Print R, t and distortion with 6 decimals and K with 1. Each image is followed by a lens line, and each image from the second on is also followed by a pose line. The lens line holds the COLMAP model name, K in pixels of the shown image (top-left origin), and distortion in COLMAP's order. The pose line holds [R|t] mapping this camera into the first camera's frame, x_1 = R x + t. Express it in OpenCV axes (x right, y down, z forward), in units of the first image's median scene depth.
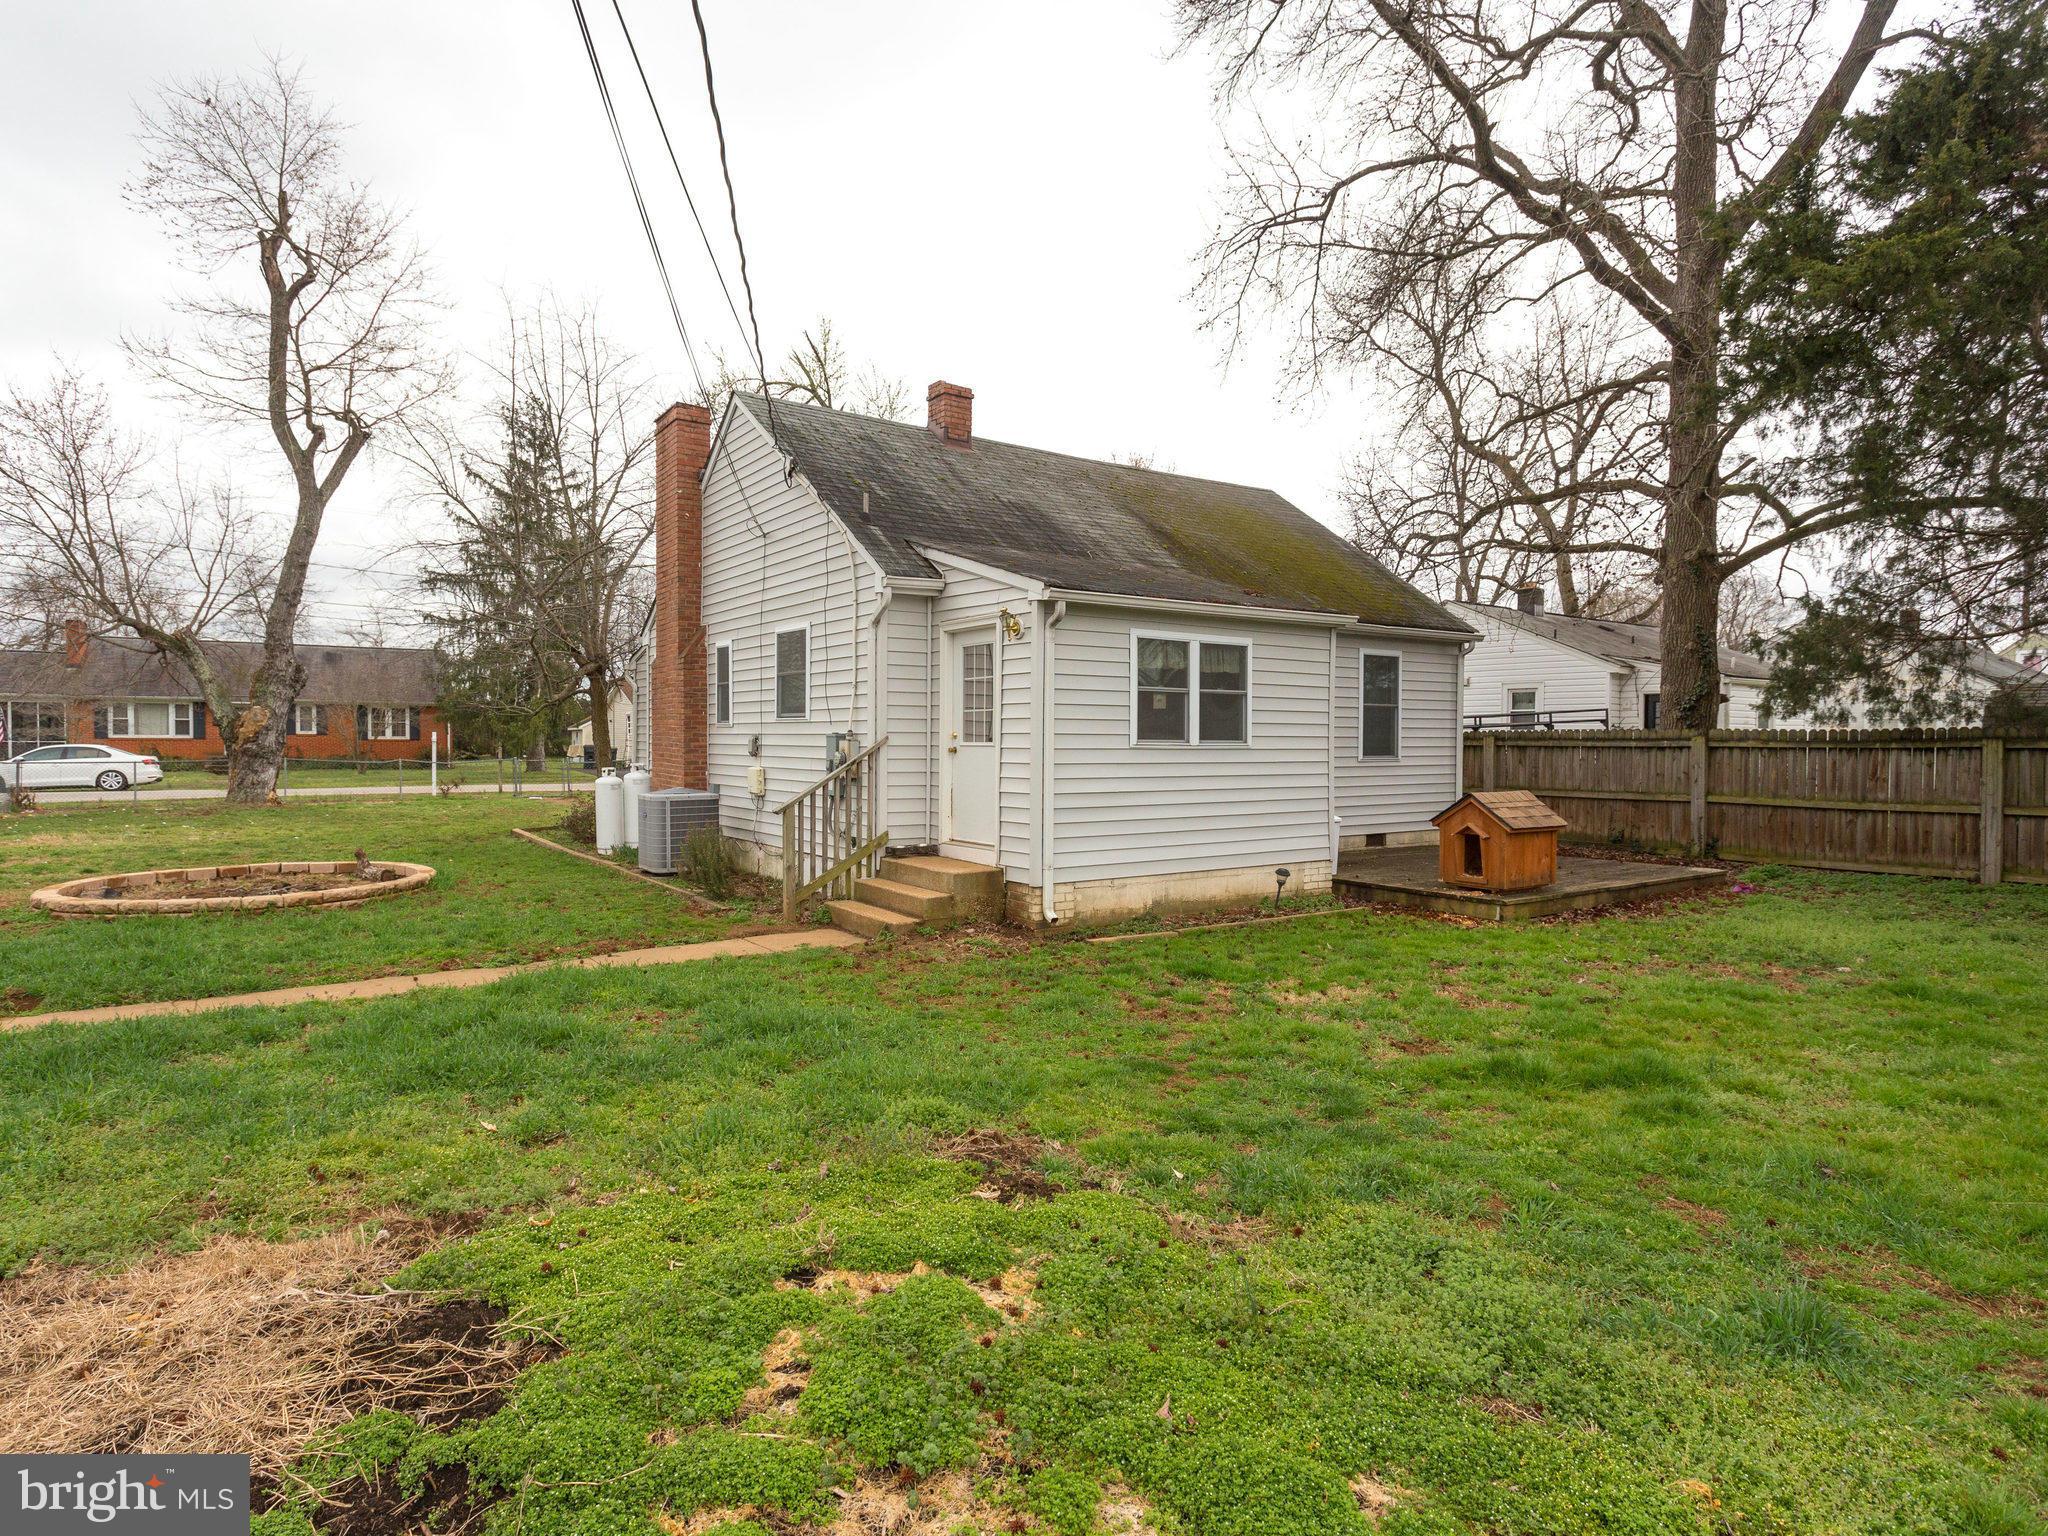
lens RADIAL K [[1128.5, 0, 1010.3], [0, 1128.5, 768.9], [0, 0, 1]] dist [0.000751, 0.003139]
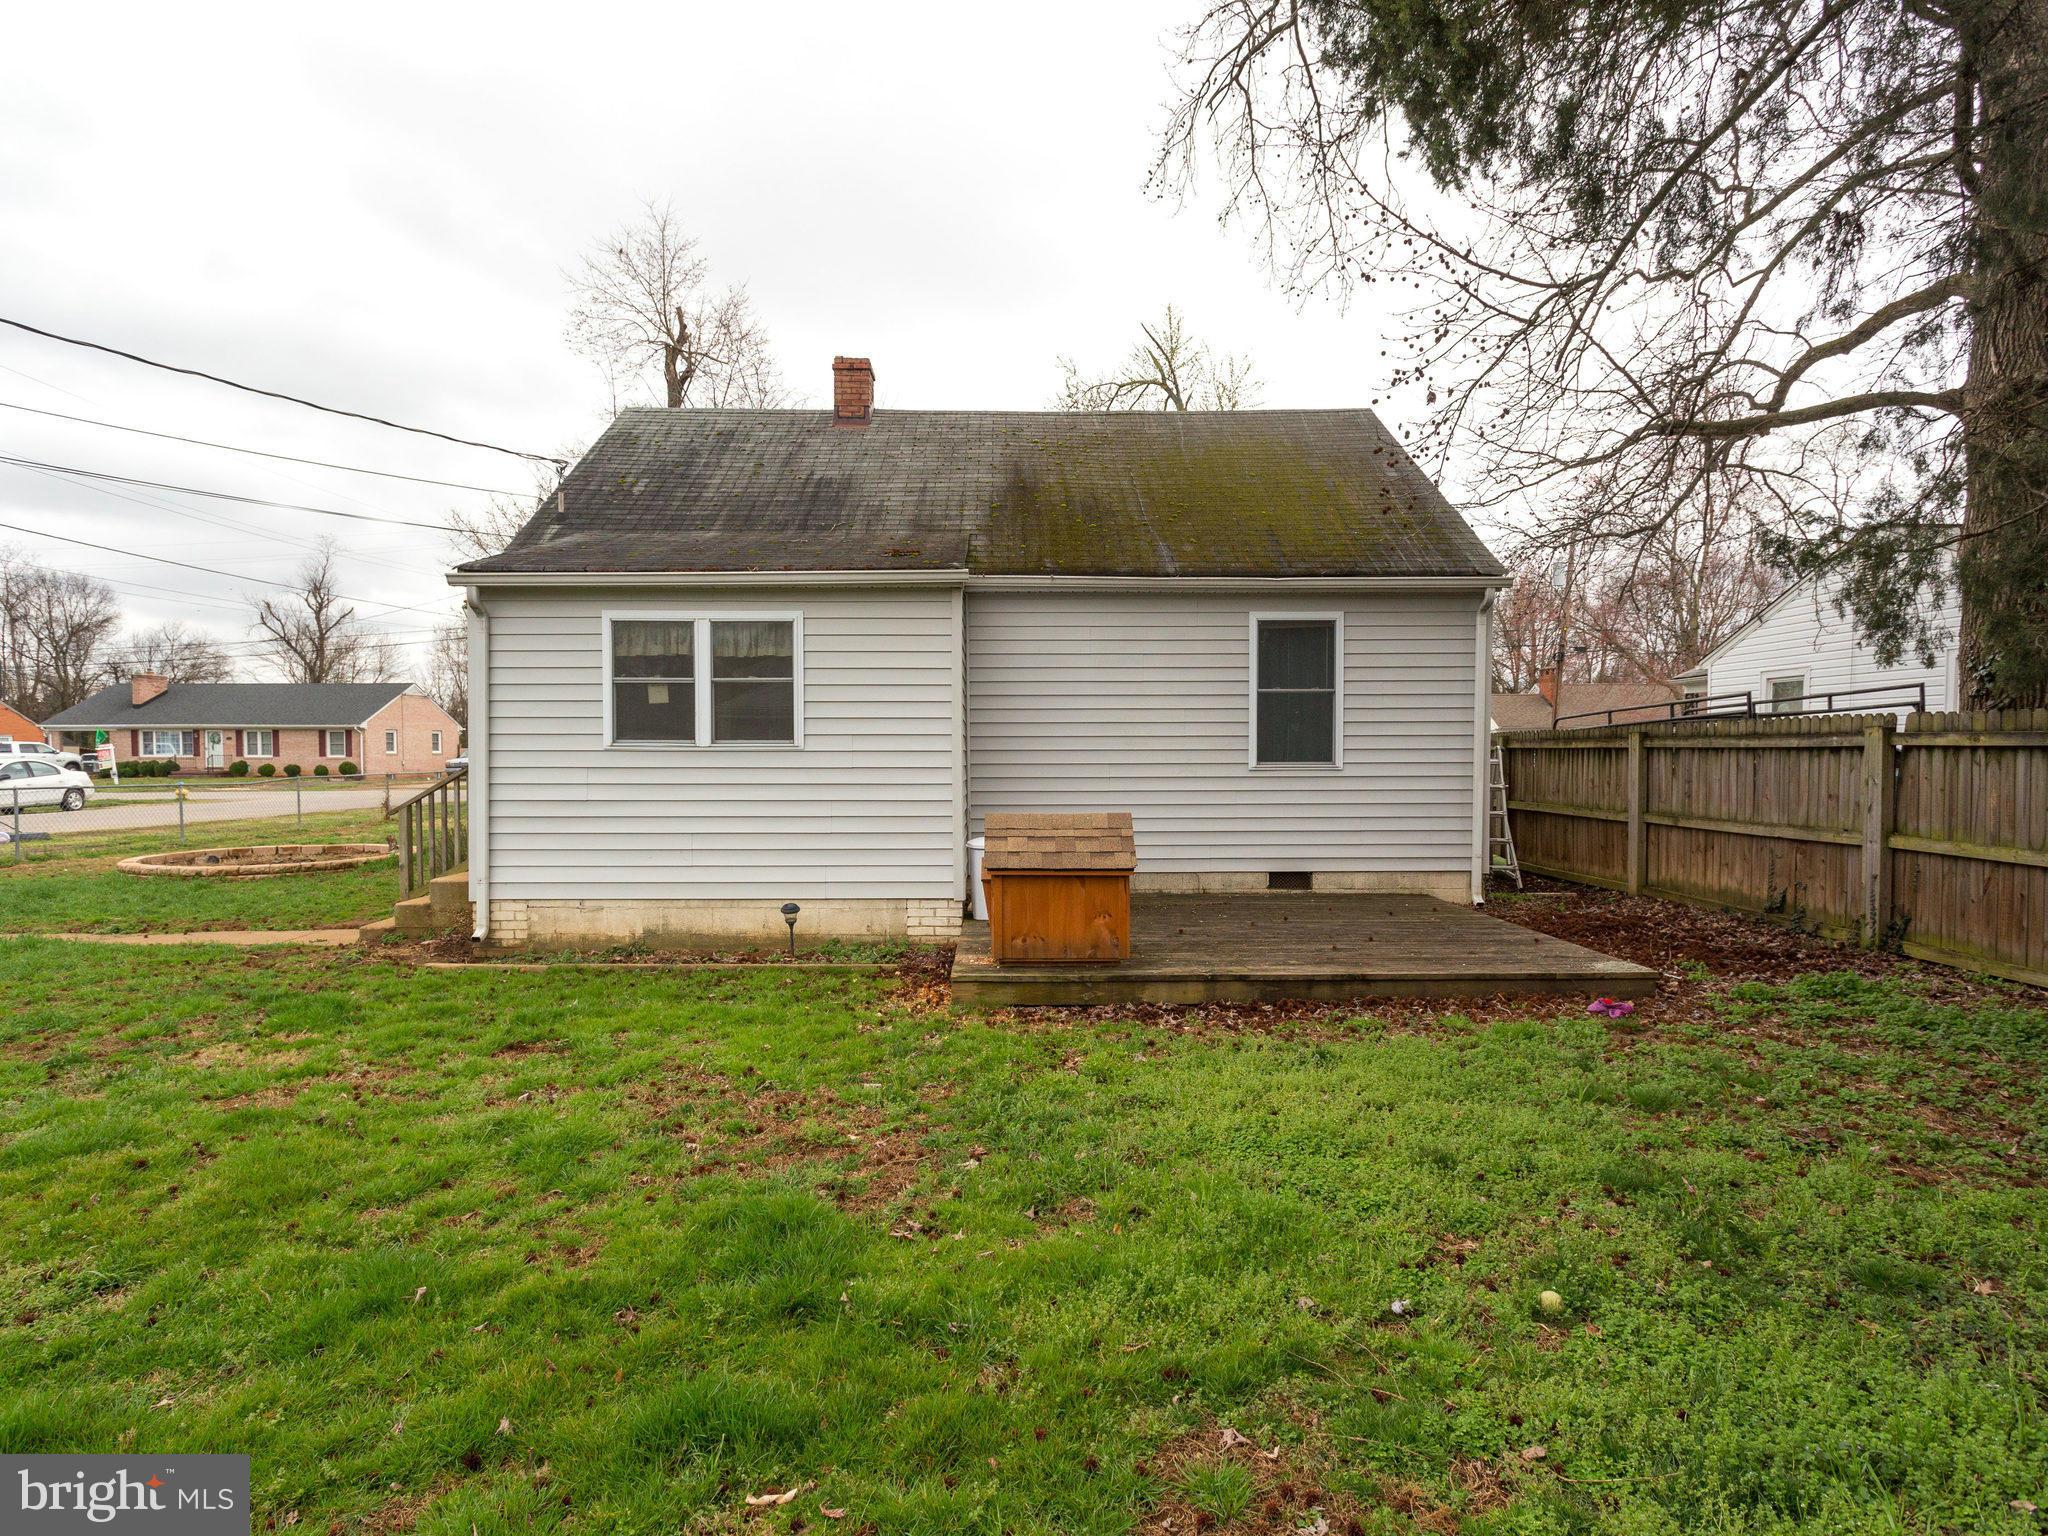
lens RADIAL K [[1128.5, 0, 1010.3], [0, 1128.5, 768.9], [0, 0, 1]] dist [0.000751, 0.003139]
pose [[0.825551, 0.005751, -0.564298, 0.700601], [-0.010309, 0.999935, -0.004892, -0.002189], [0.564233, 0.009856, 0.825557, 0.383029]]
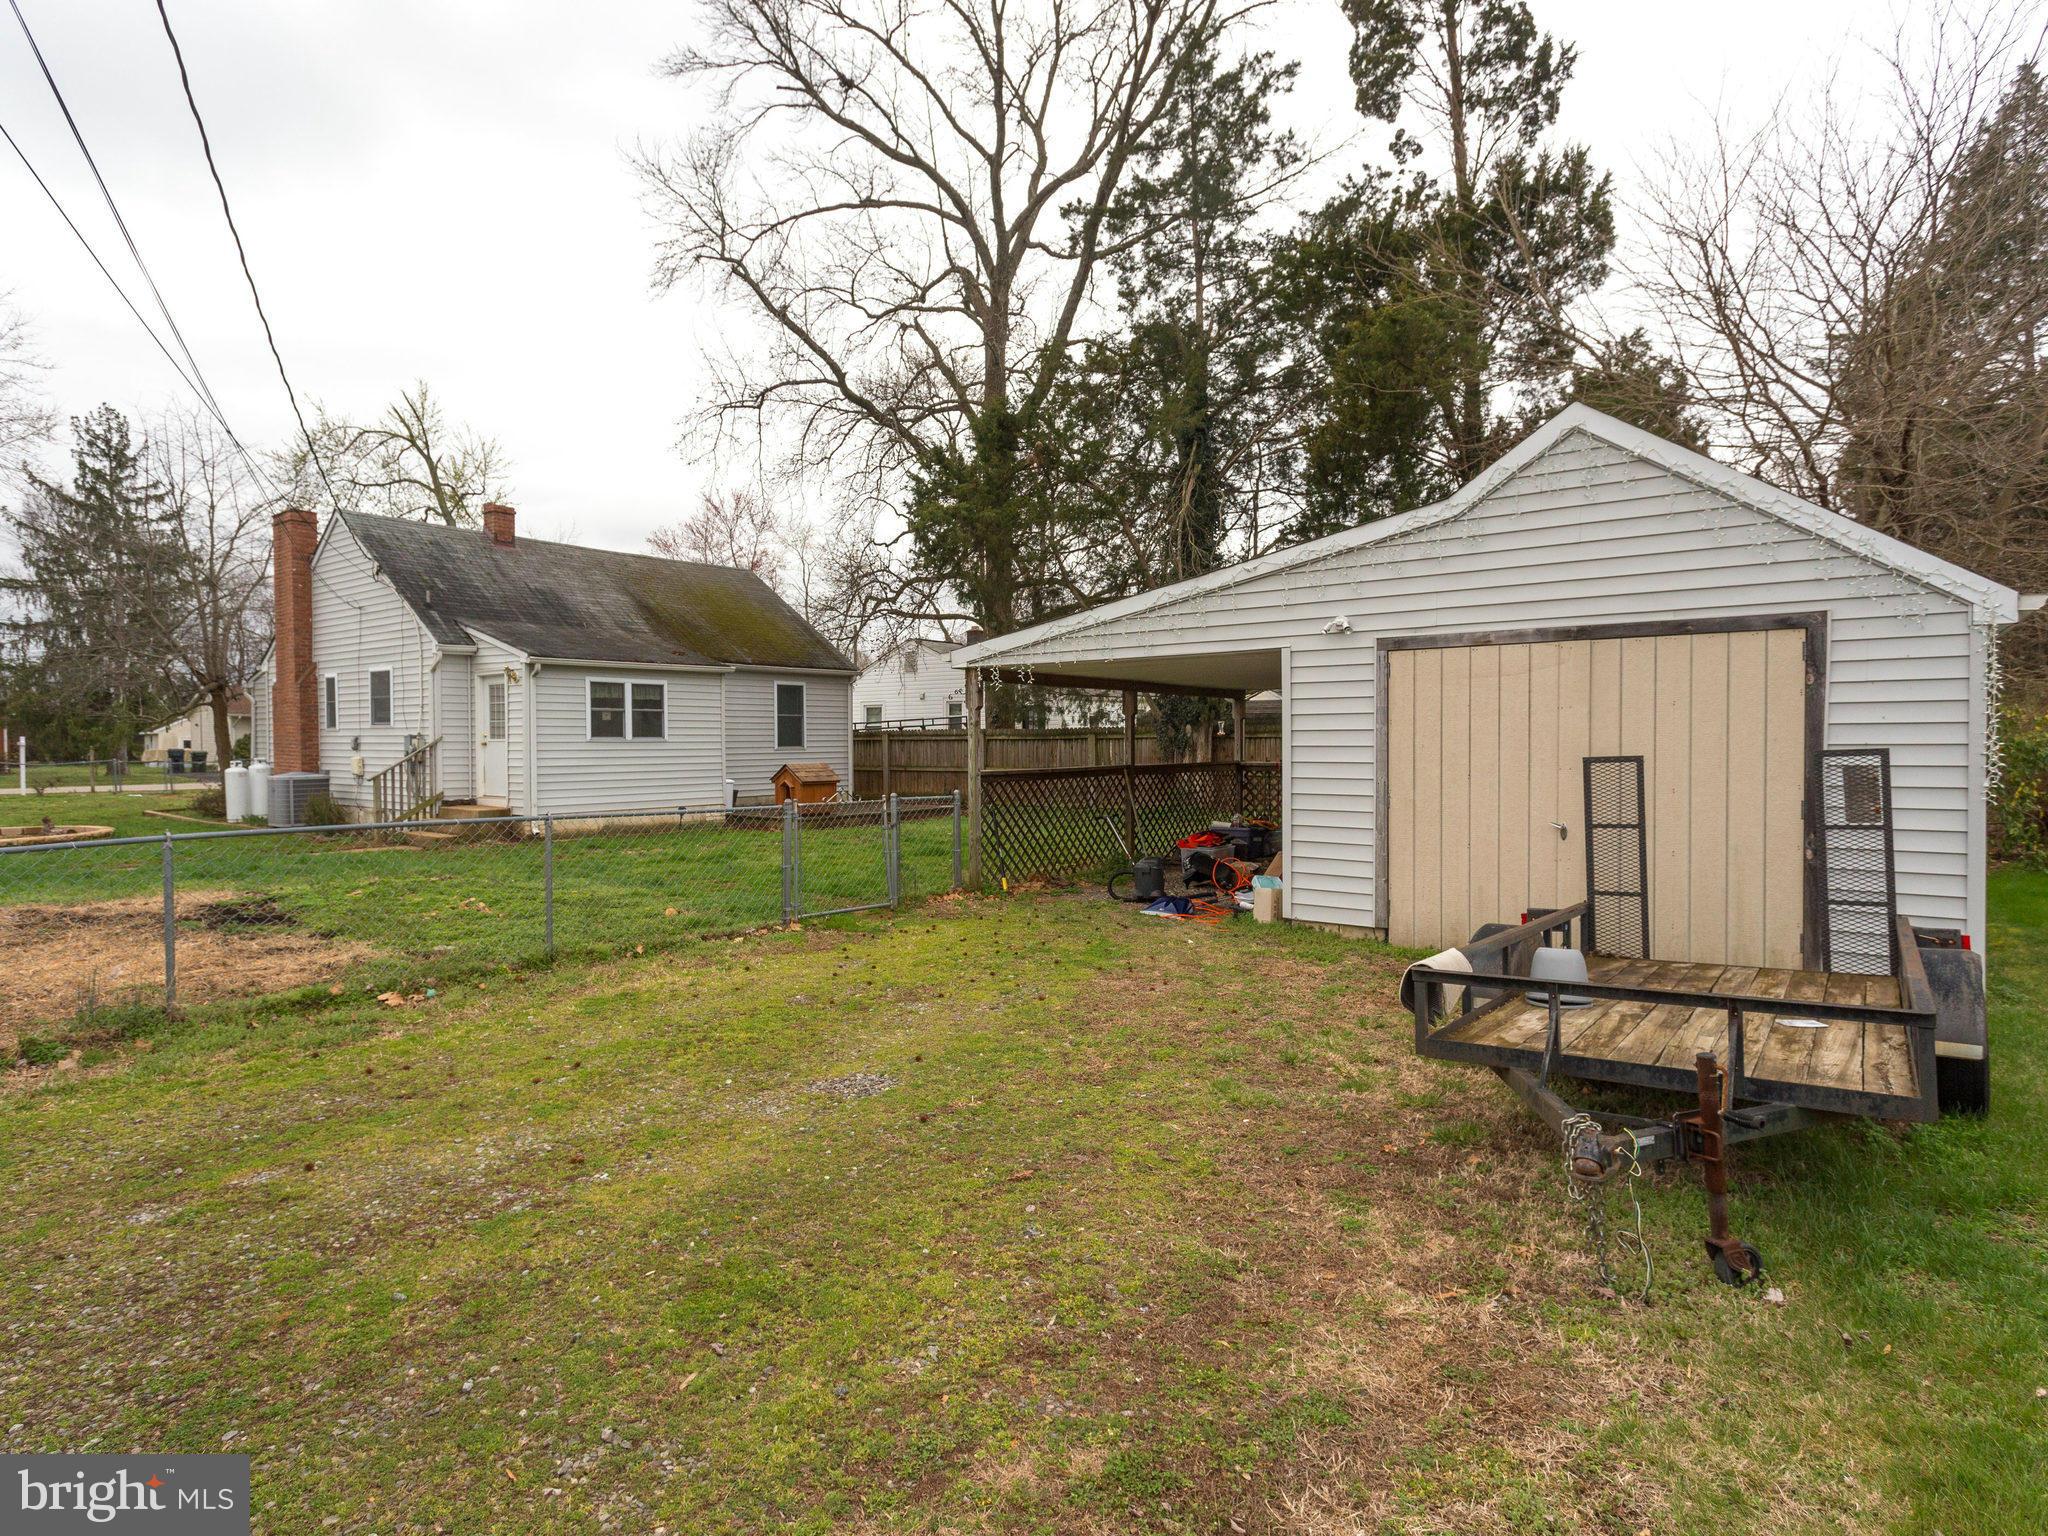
lens RADIAL K [[1108.6, 0, 1024.0], [0, 1108.6, 768.0], [0, 0, 1]] dist [0.006262, 0.002667]
pose [[0.951864, -0.016615, 0.306071, 0.189902], [0.016721, 0.999858, 0.002275, 0.026816], [-0.306065, 0.002952, 0.952006, -0.775795]]
